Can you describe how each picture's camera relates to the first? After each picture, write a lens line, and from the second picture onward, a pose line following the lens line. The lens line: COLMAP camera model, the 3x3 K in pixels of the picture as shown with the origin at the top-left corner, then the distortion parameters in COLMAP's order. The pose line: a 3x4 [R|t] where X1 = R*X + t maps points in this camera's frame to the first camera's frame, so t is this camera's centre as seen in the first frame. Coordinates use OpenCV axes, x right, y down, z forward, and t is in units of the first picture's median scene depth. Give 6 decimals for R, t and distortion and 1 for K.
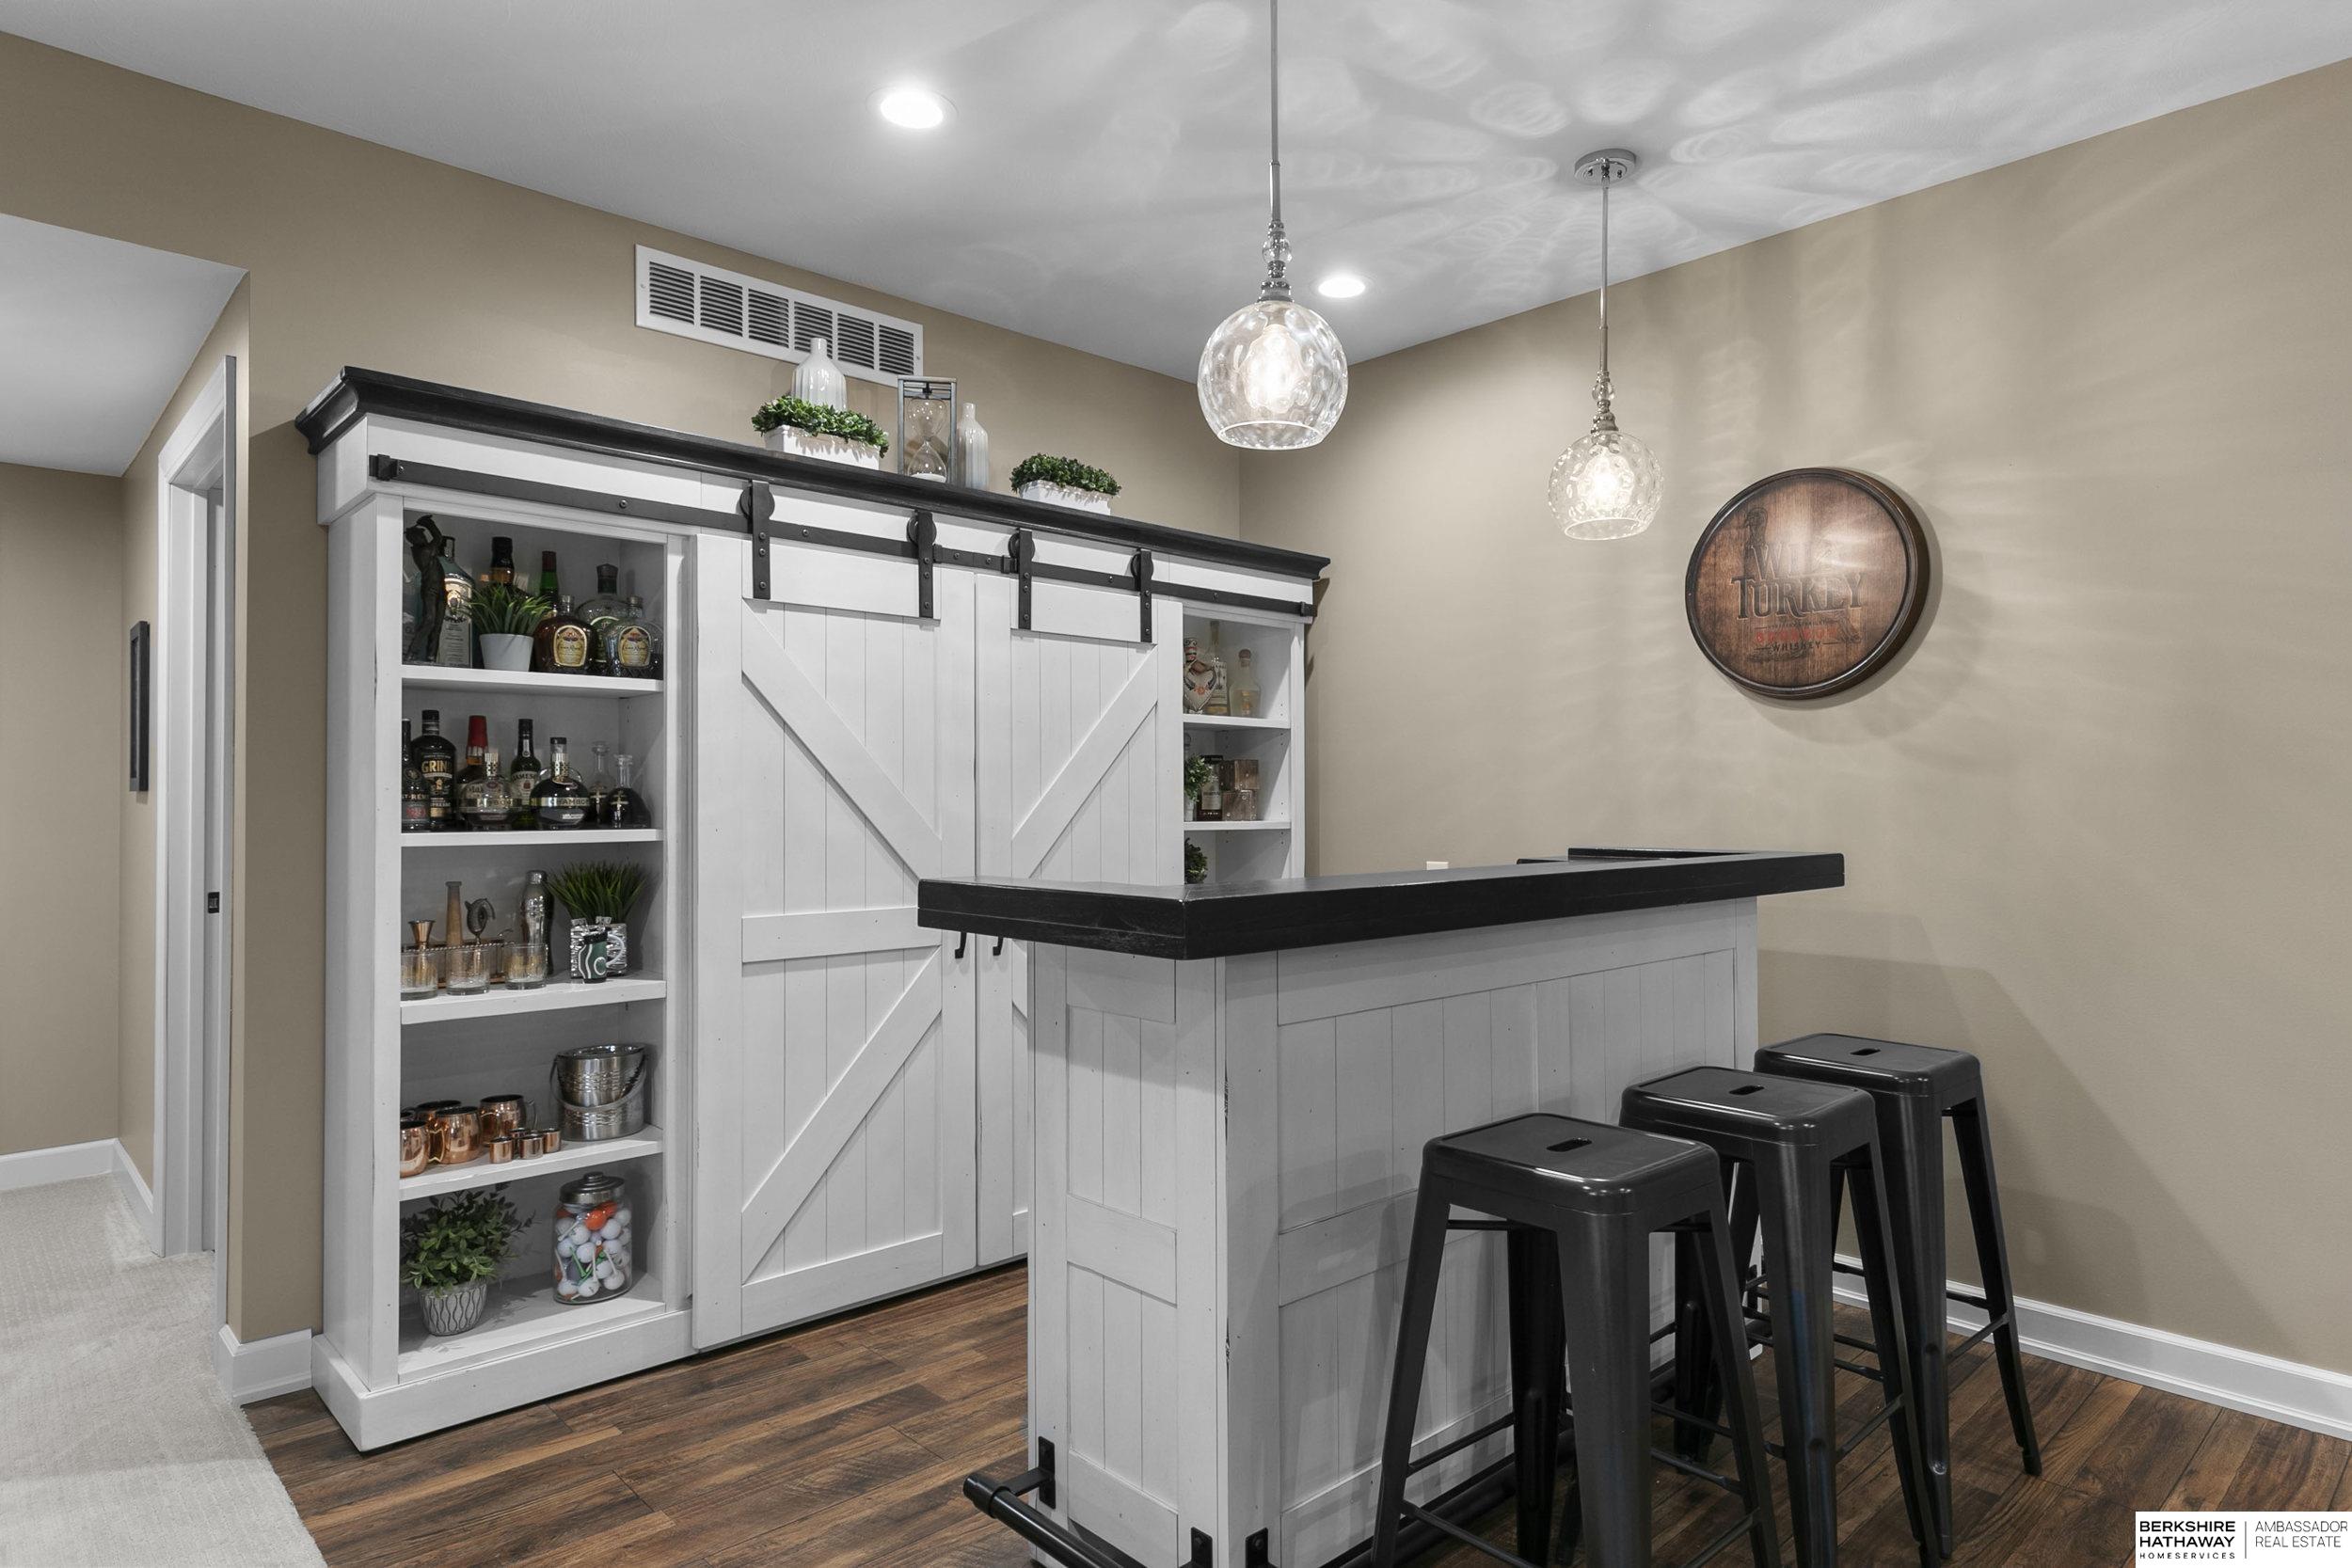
lens RADIAL K [[1310.2, 0, 1166.5], [0, 1310.2, 797.6], [0, 0, 1]] dist [0.002997, 0.004559]
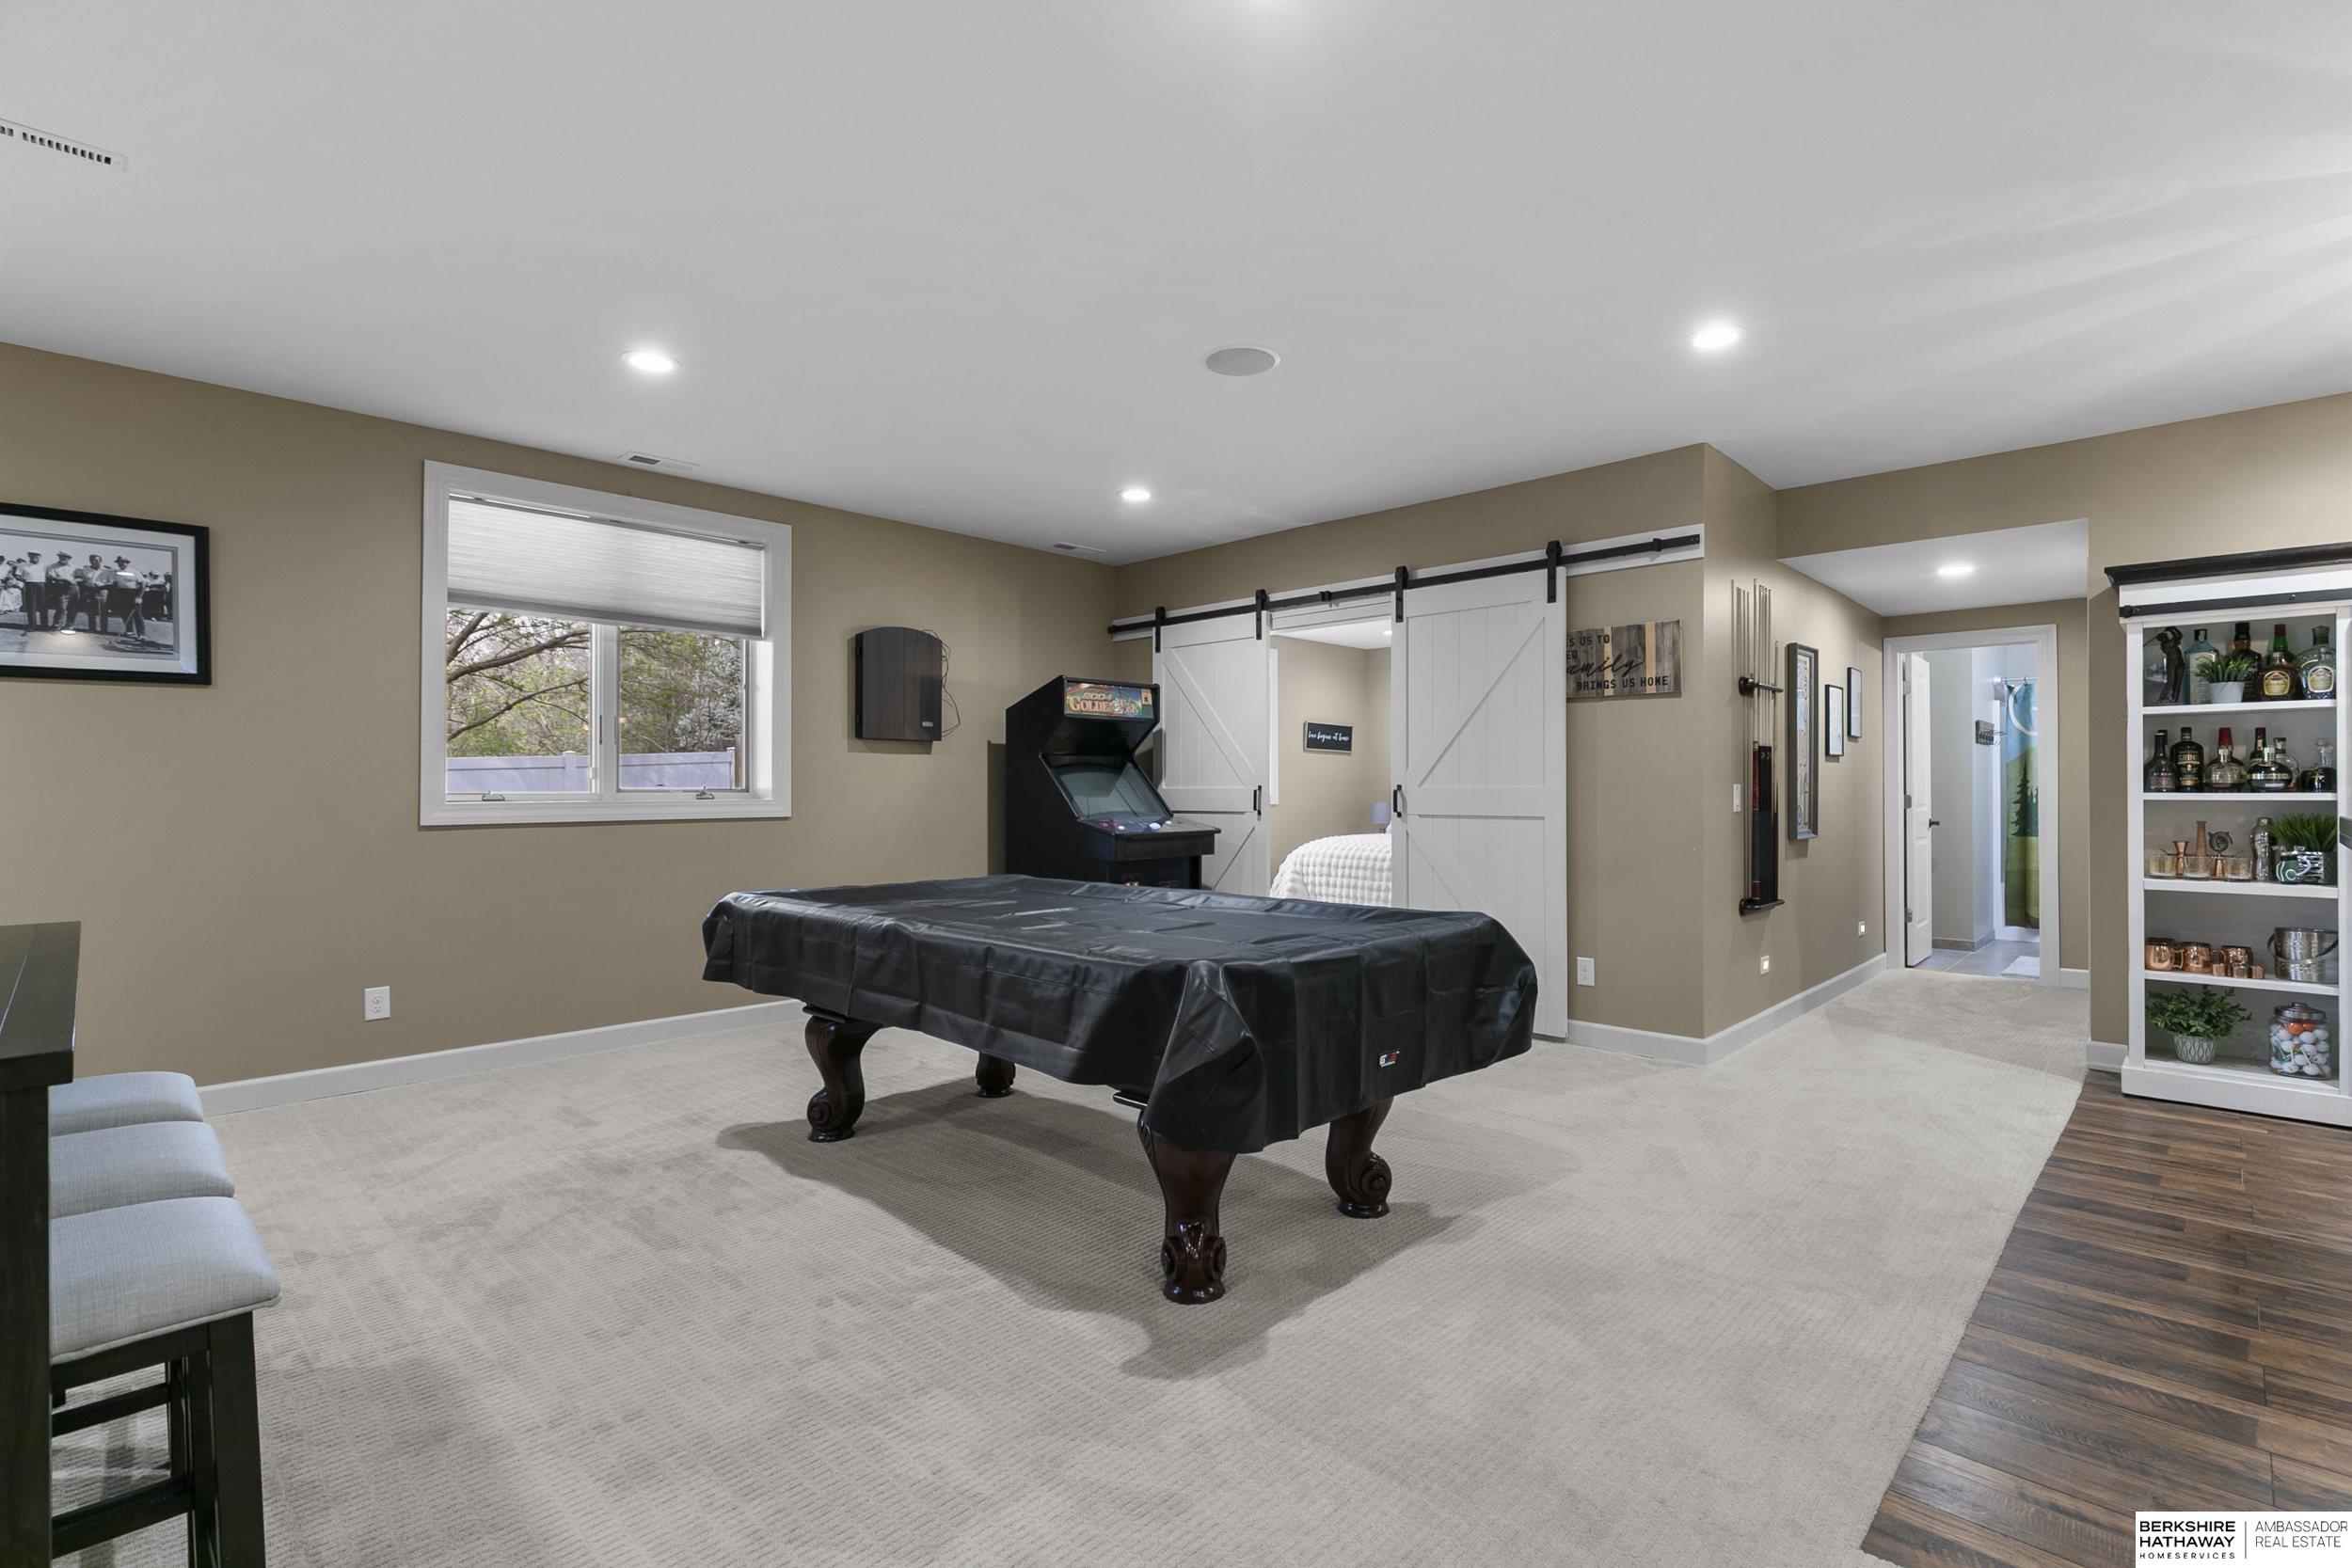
lens RADIAL K [[1102.3, 0, 1182.9], [0, 1102.3, 785.2], [0, 0, 1]] dist [-0.003953, 0.001248]
pose [[0.056070, -0.005927, -0.998409, 0.878660], [0.005777, 0.999968, -0.005612, 0.014520], [0.998410, -0.005454, 0.056102, -0.480608]]
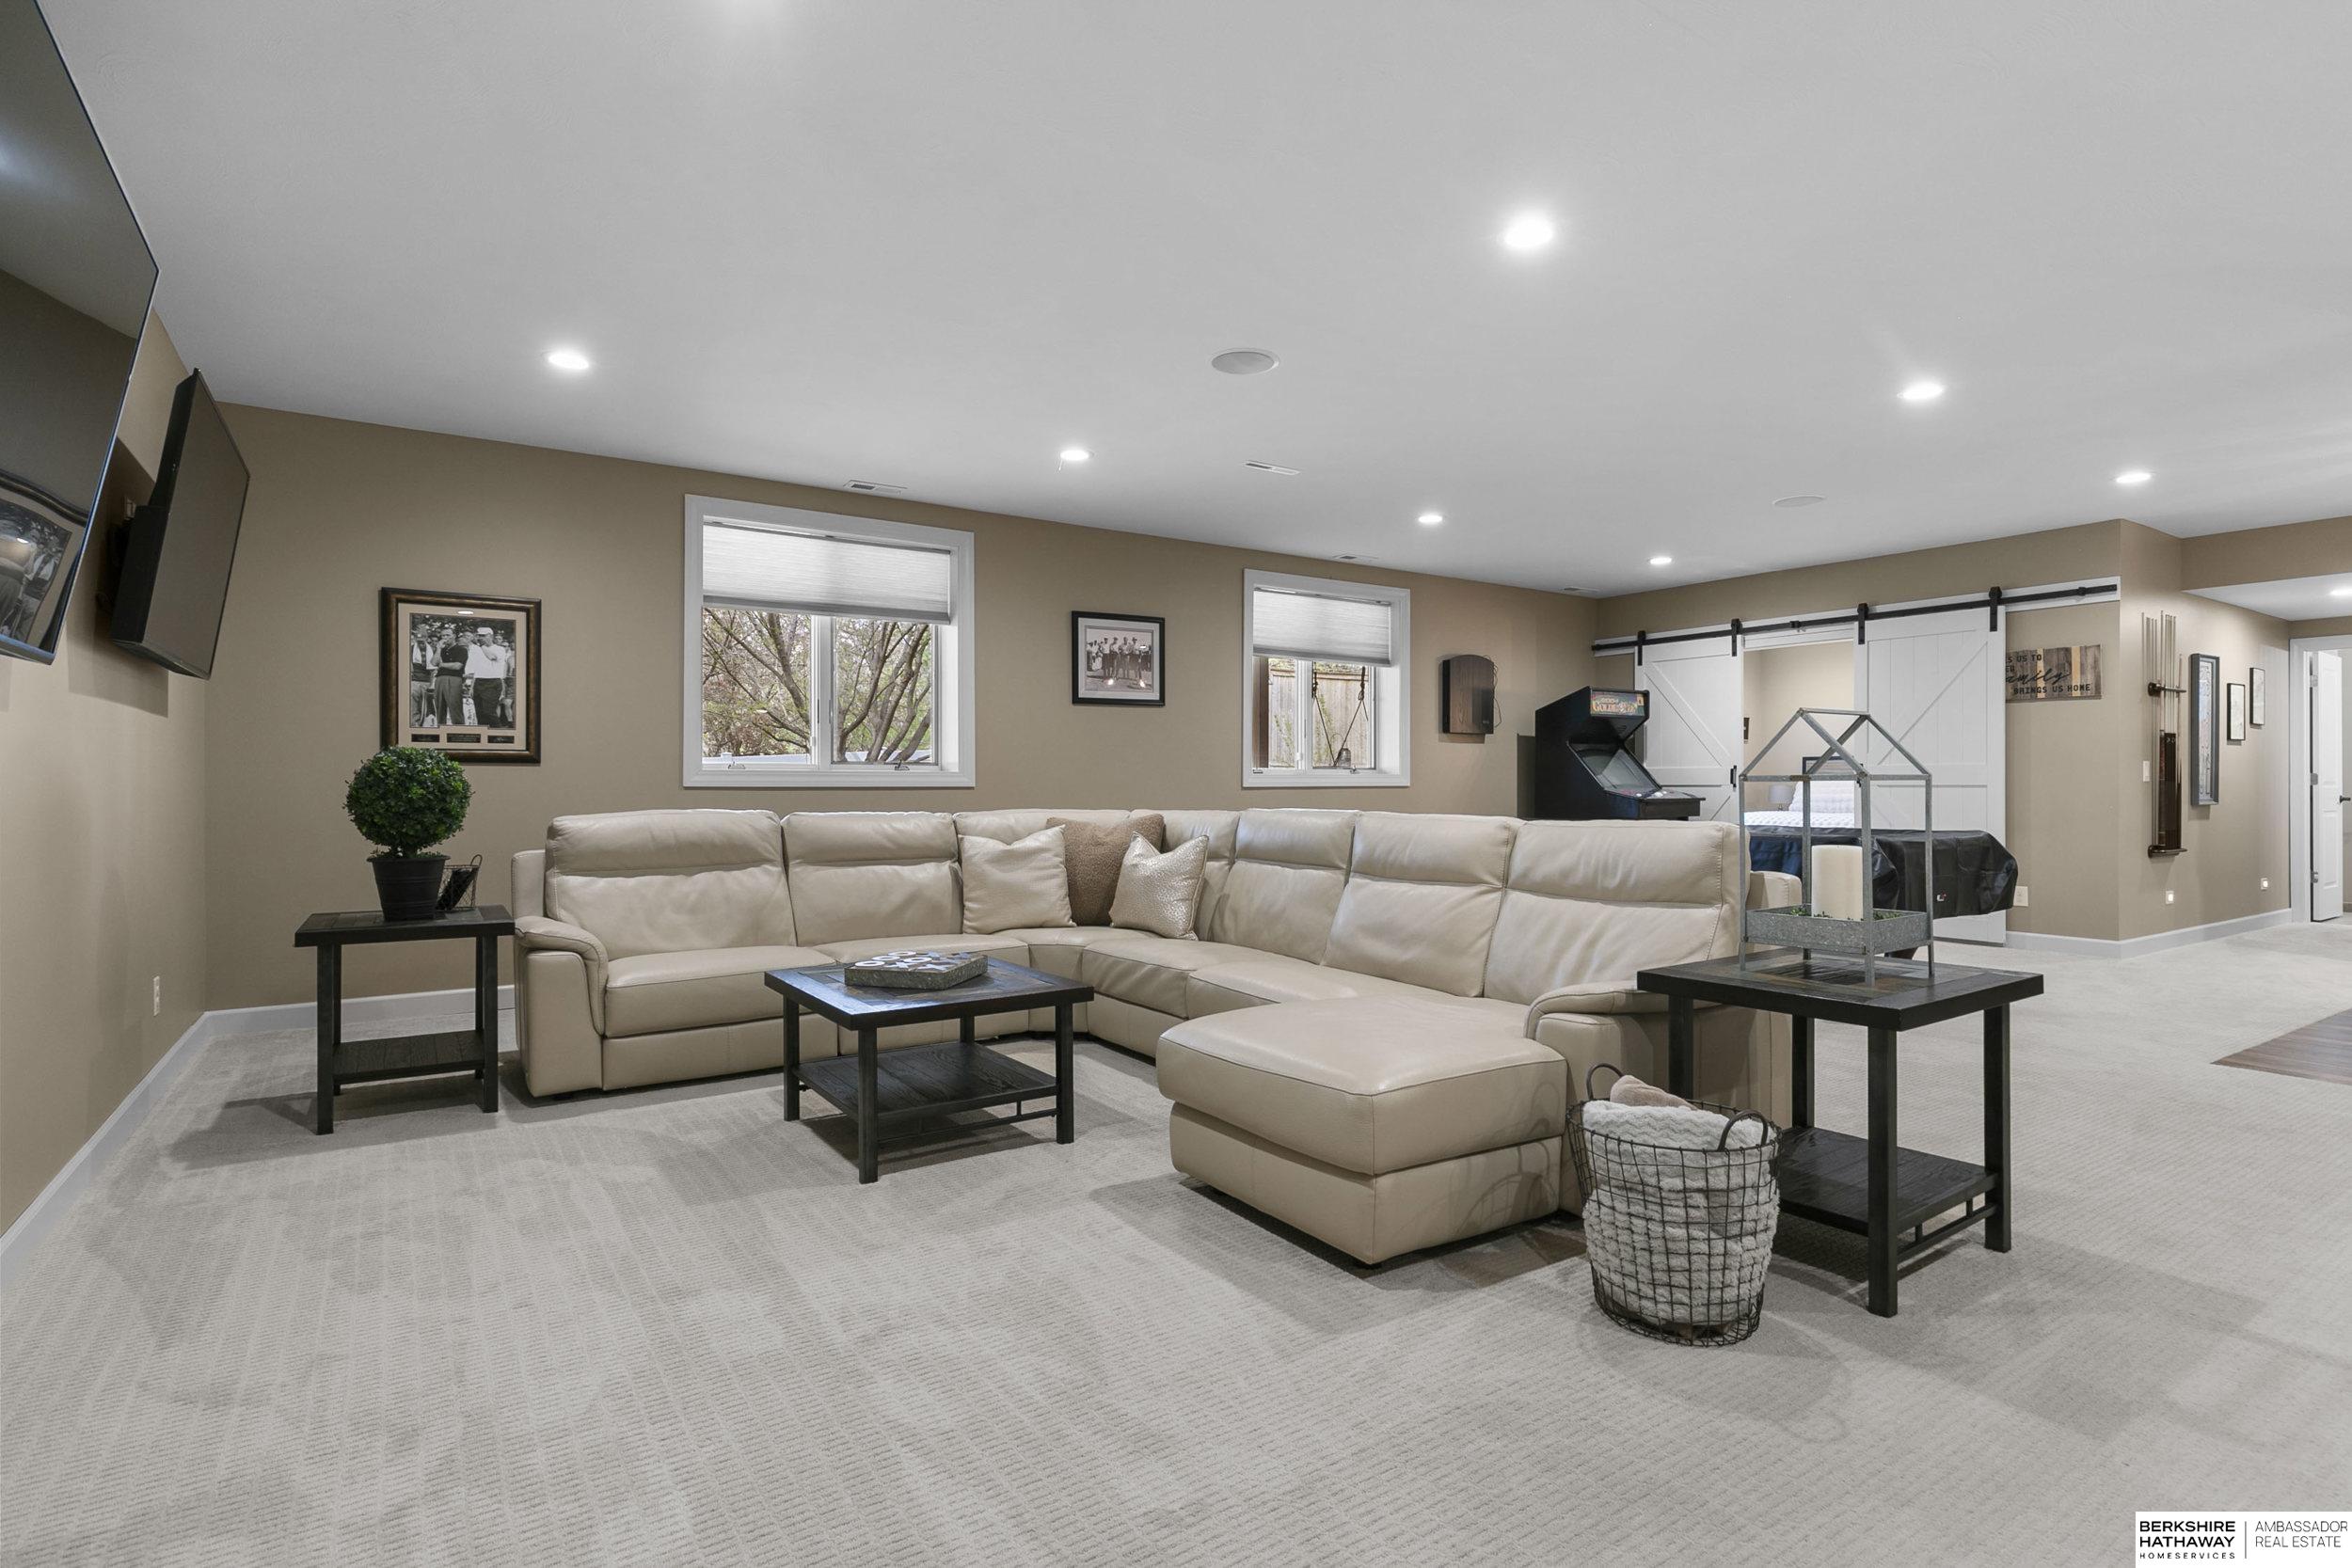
lens RADIAL K [[1179.1, 0, 1189.0], [0, 1179.1, 782.4], [0, 0, 1]] dist [0.001211, 0.000601]
pose [[-0.154528, -0.002614, -0.987985, 1.965609], [0.004339, 0.999985, -0.003325, 0.051252], [0.987979, -0.004801, -0.154515, -1.120980]]
